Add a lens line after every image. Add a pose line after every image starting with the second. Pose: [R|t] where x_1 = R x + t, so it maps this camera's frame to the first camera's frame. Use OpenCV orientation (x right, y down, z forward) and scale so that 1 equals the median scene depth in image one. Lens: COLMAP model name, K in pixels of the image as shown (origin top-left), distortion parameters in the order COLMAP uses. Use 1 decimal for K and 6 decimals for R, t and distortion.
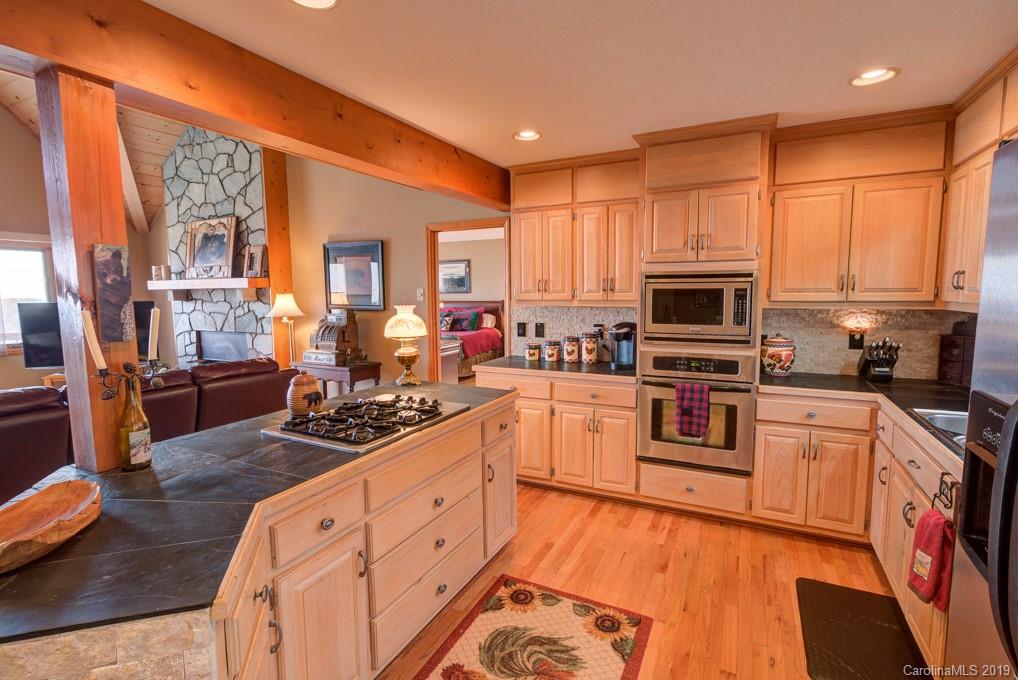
lens RADIAL K [[476.0, 0, 512.6], [0, 476.0, 335.6], [0, 0, 1]] dist [0.000123, -0.000046]
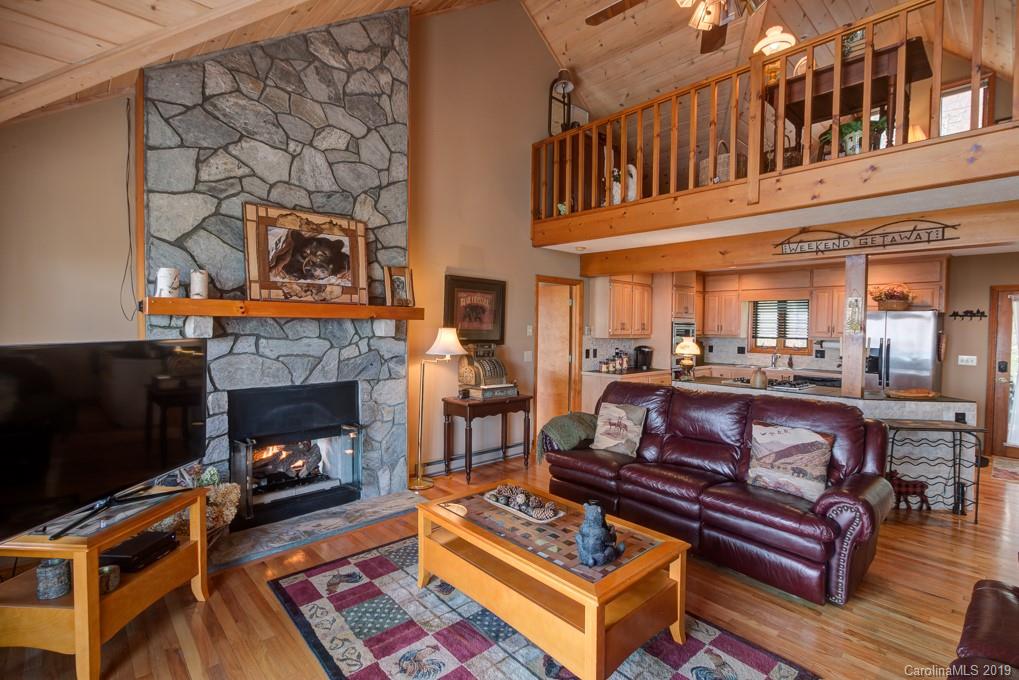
lens RADIAL K [[476.5, 0, 513.1], [0, 476.5, 335.6], [0, 0, 1]] dist [0.000123, -0.000046]
pose [[0.345785, -0.002684, 0.938310, -1.231029], [0.073891, 0.996968, -0.024378, -0.041707], [-0.935400, 0.077762, 0.344935, 0.559891]]
